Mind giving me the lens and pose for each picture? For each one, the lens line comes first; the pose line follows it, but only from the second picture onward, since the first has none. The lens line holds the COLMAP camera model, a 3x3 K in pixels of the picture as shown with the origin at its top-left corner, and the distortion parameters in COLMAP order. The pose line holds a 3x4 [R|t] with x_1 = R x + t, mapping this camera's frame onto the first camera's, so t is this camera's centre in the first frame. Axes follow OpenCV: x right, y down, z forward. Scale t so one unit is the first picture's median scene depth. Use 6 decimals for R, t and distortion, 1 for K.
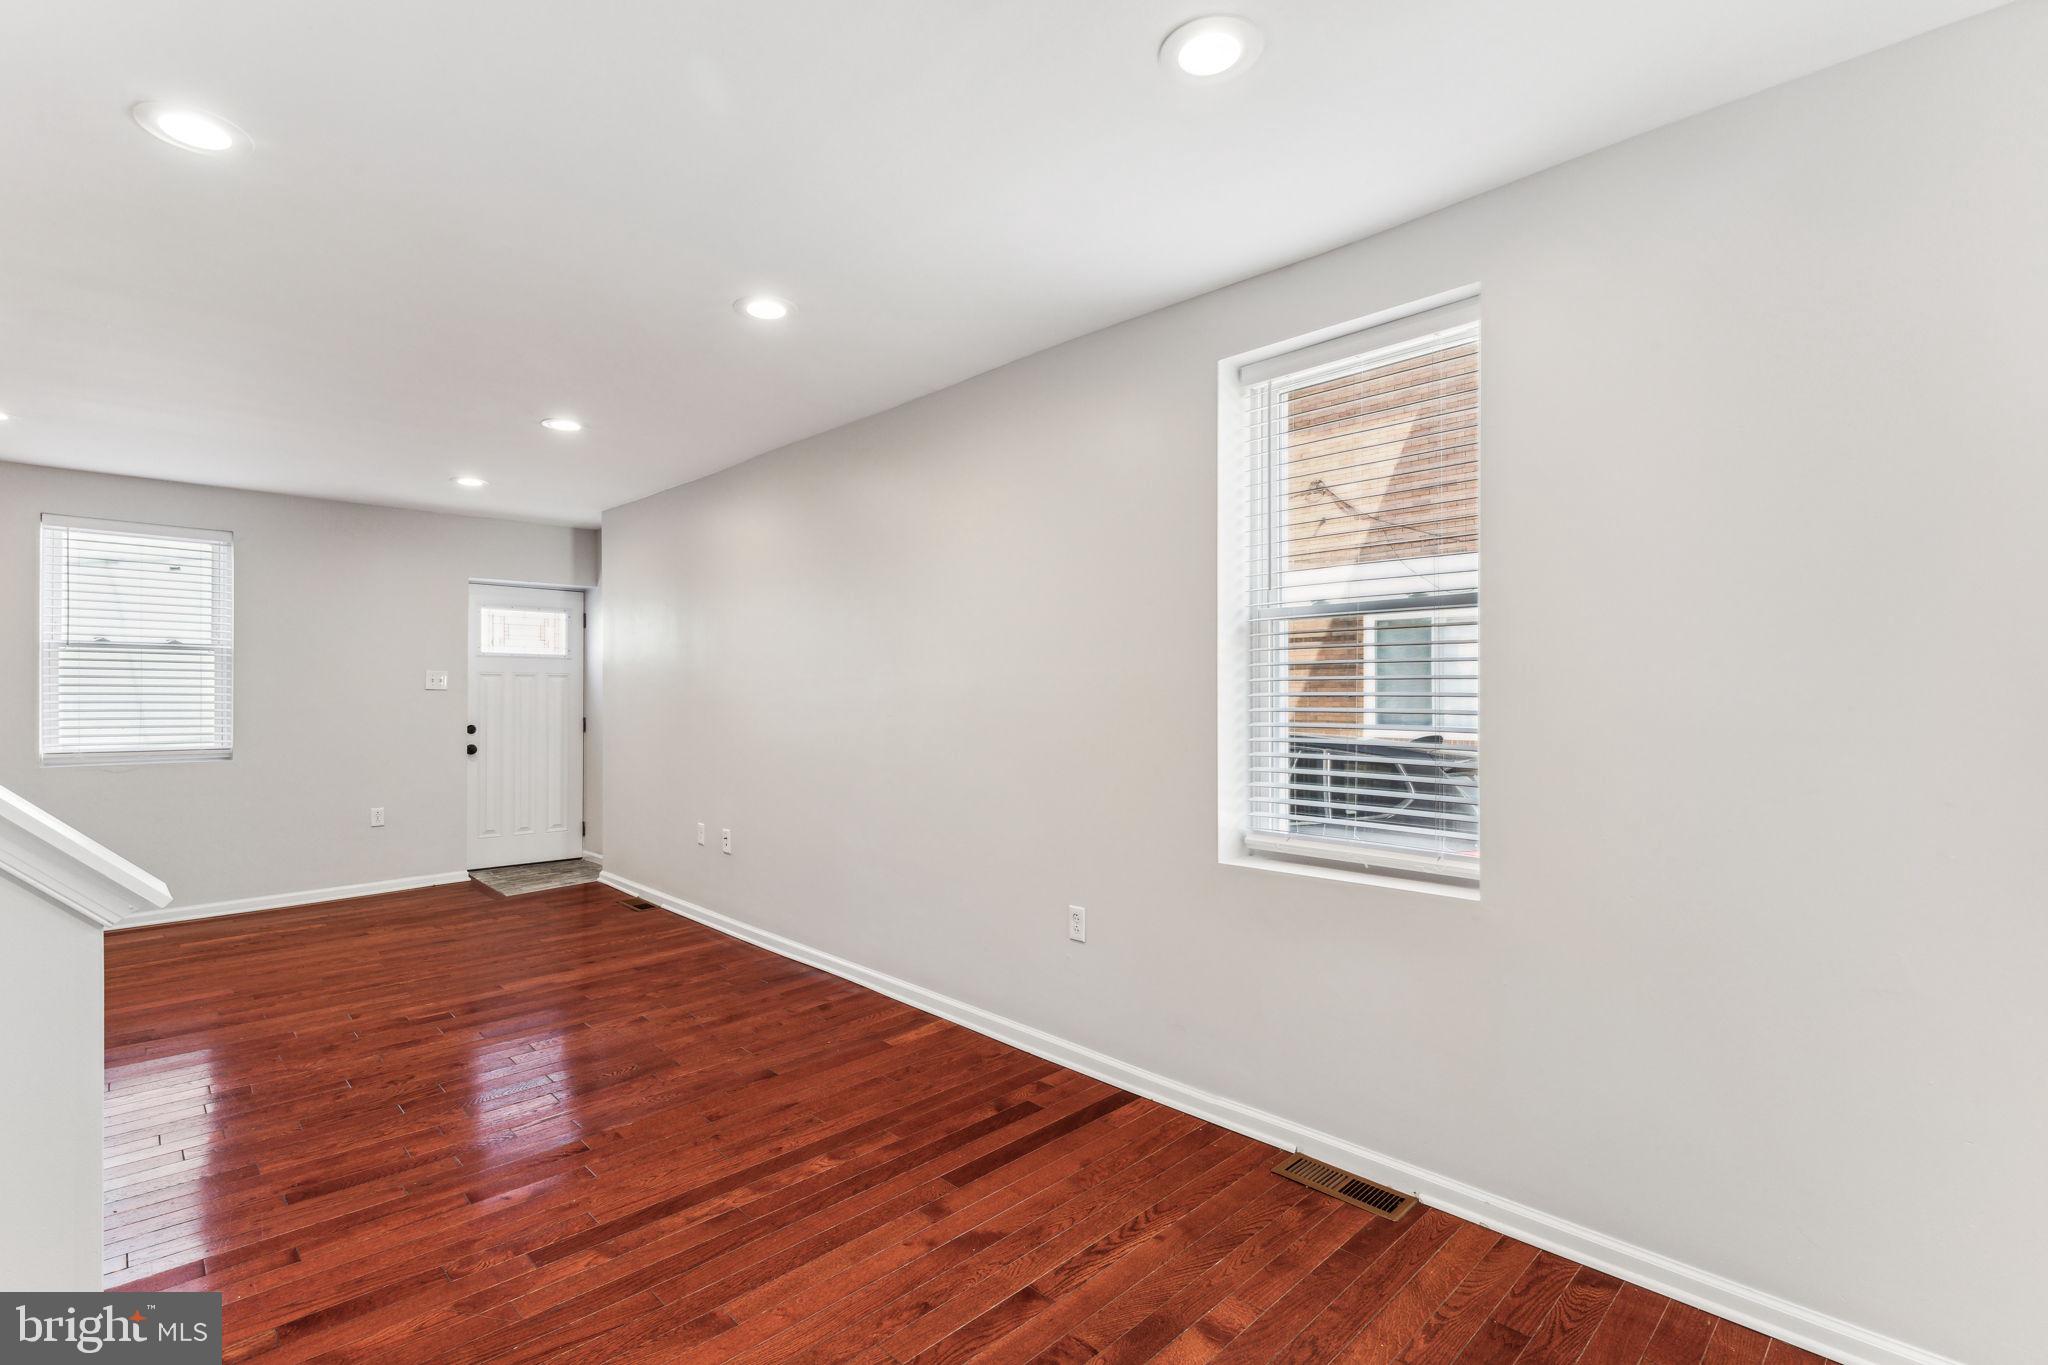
lens RADIAL K [[947.5, 0, 1024.6], [0, 947.5, 688.8], [0, 0, 1]] dist [0.009004, -0.003283]
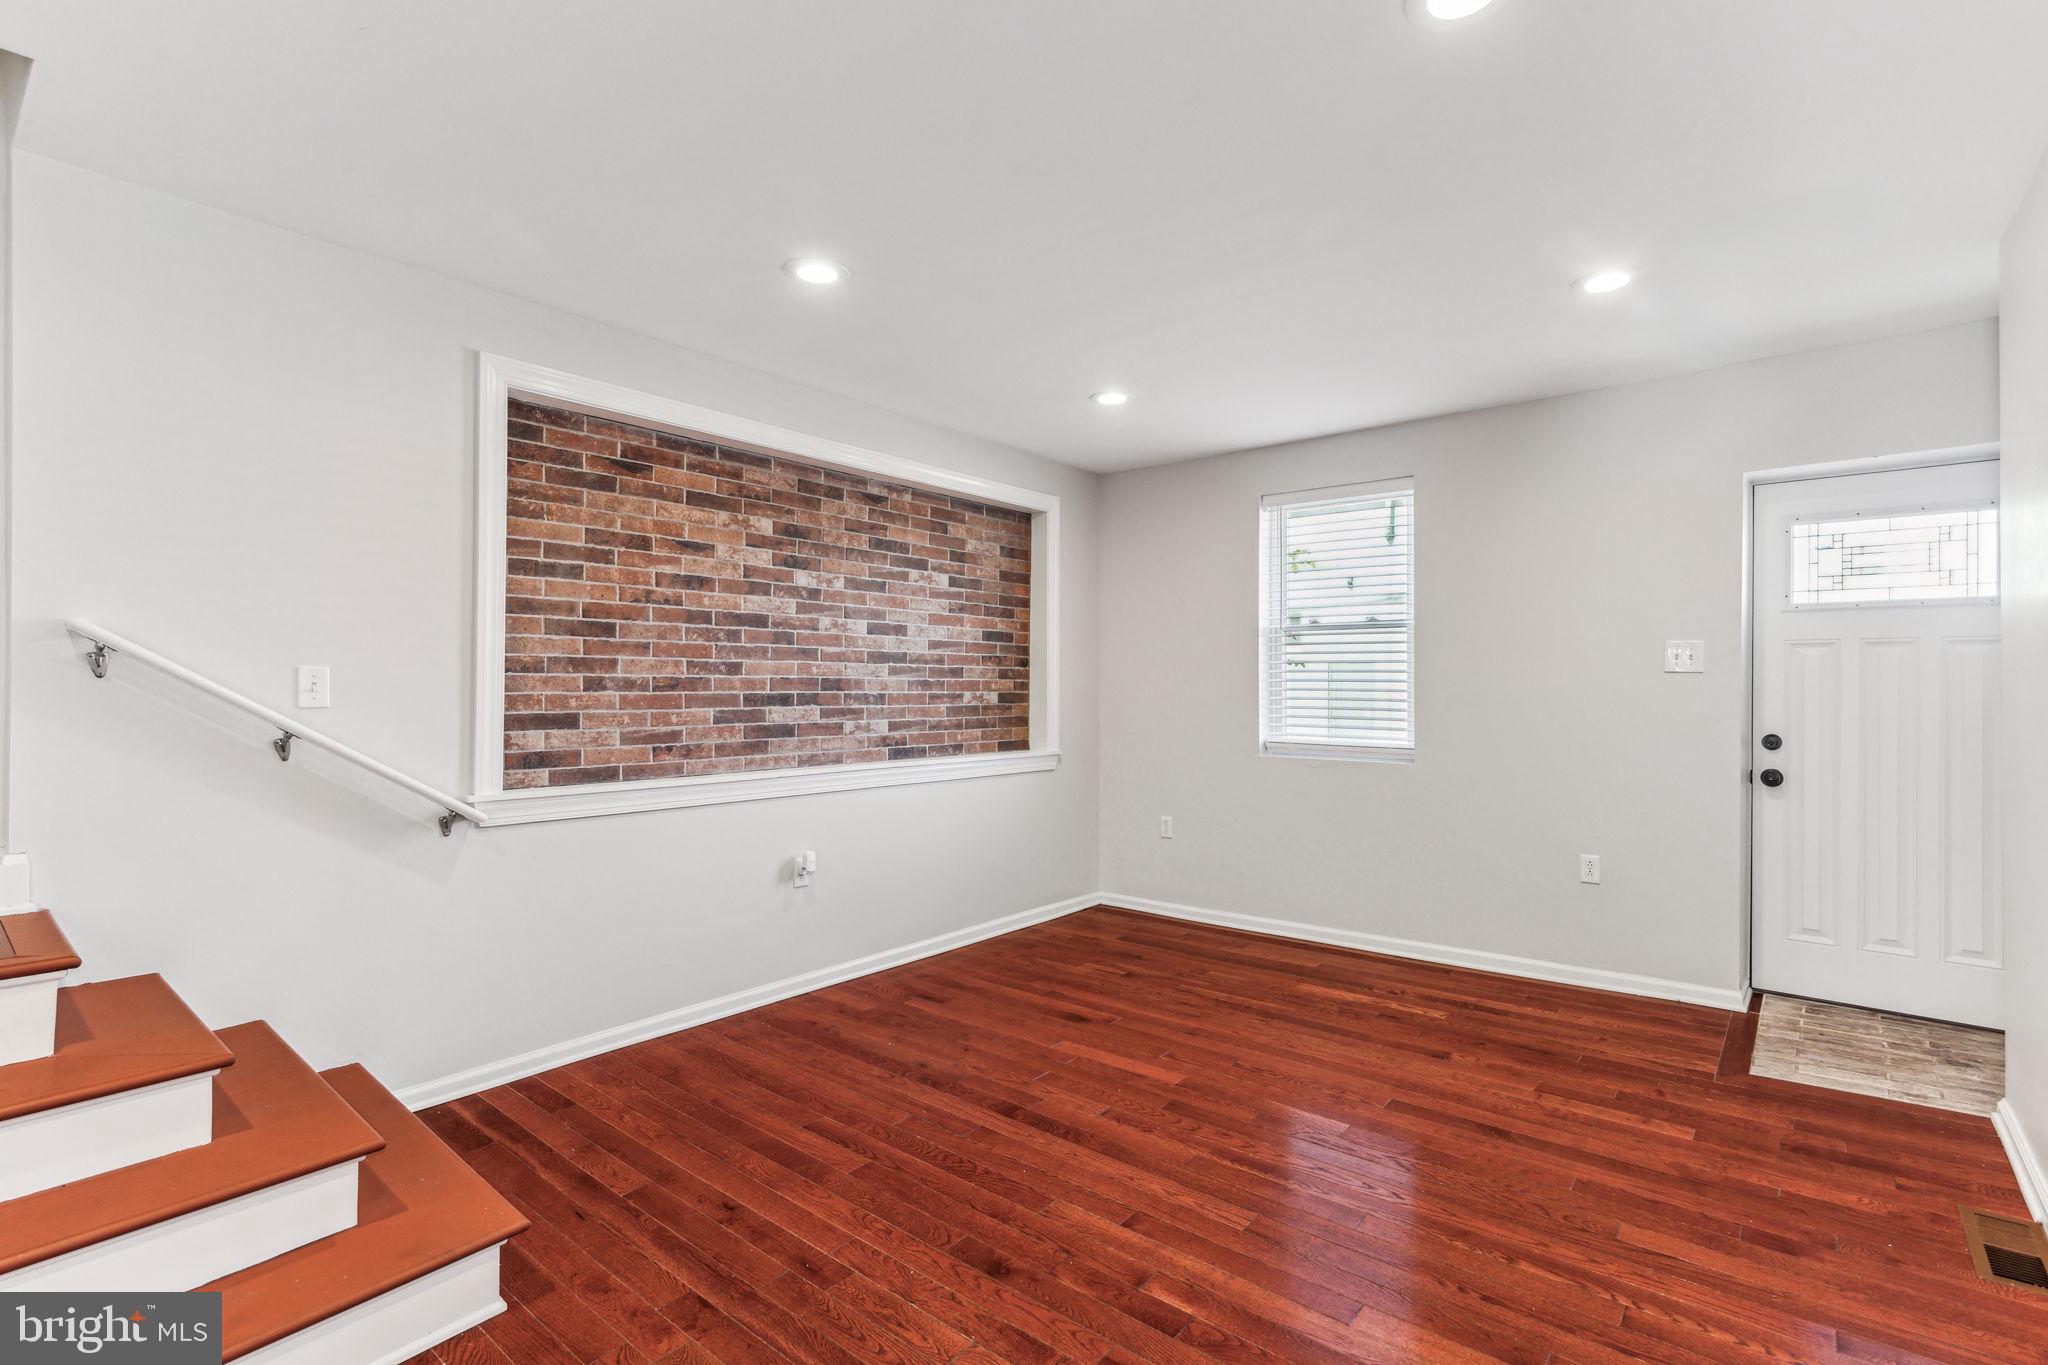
lens RADIAL K [[947.5, 0, 1039.7], [0, 947.5, 676.9], [0, 0, 1]] dist [0.009004, -0.003283]
pose [[0.118697, -0.008161, -0.992897, -0.100734], [0.003709, 0.999963, -0.007776, 0.009599], [0.992924, -0.002759, 0.118722, 0.704477]]
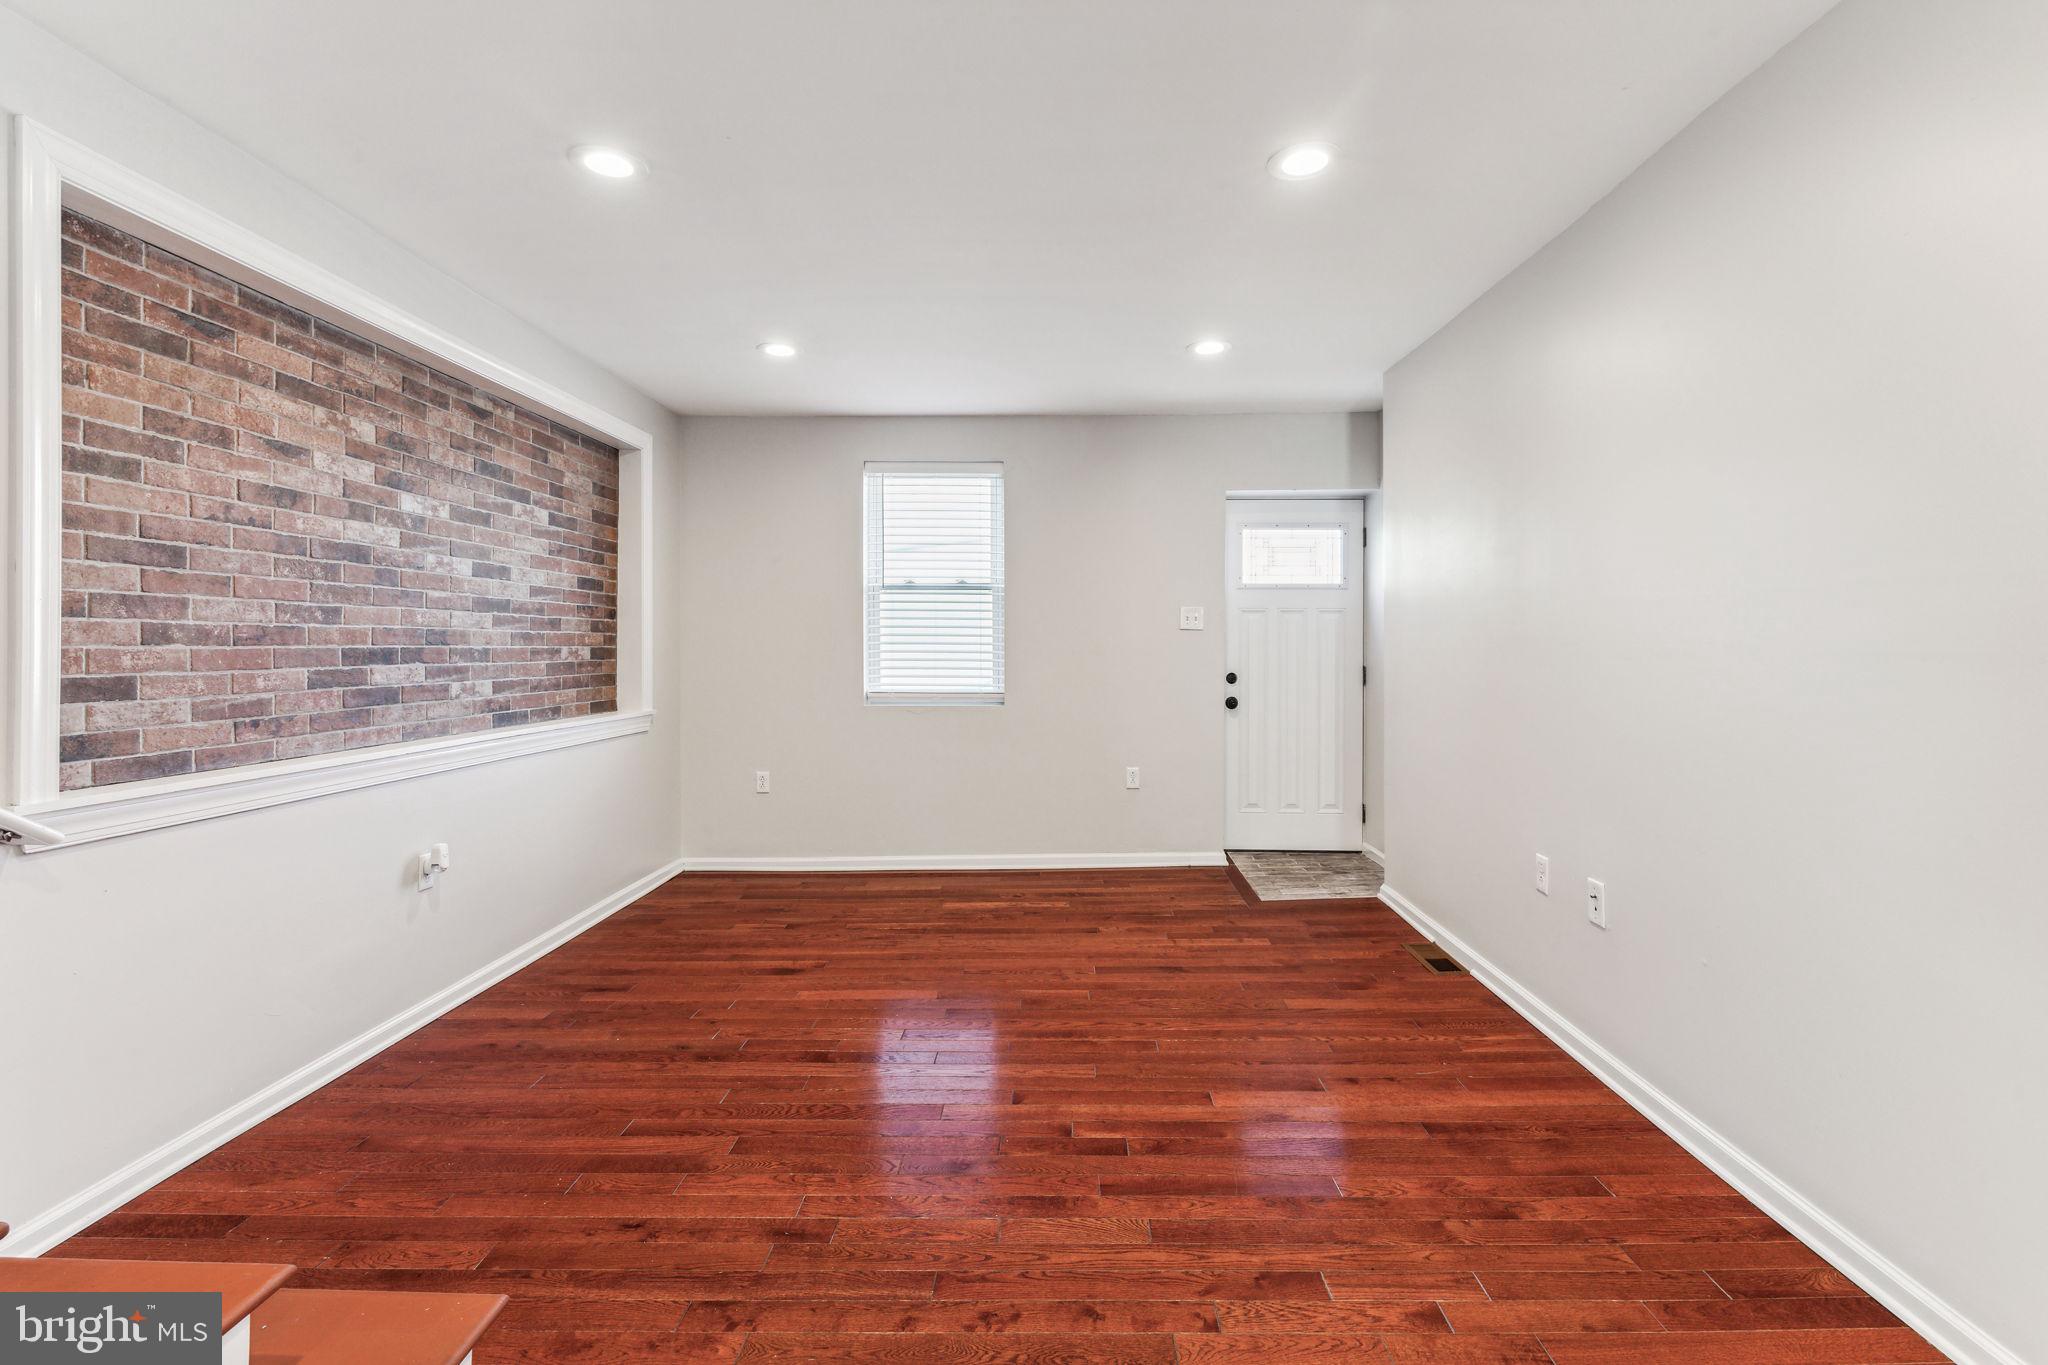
lens RADIAL K [[947.5, 0, 1051.8], [0, 947.5, 645.0], [0, 0, 1]] dist [0.009004, -0.003283]
pose [[0.714592, 0.003031, -0.699534, -0.169537], [0.001803, 0.999979, 0.006174, 0.011453], [0.699539, -0.005673, 0.714572, 0.428580]]
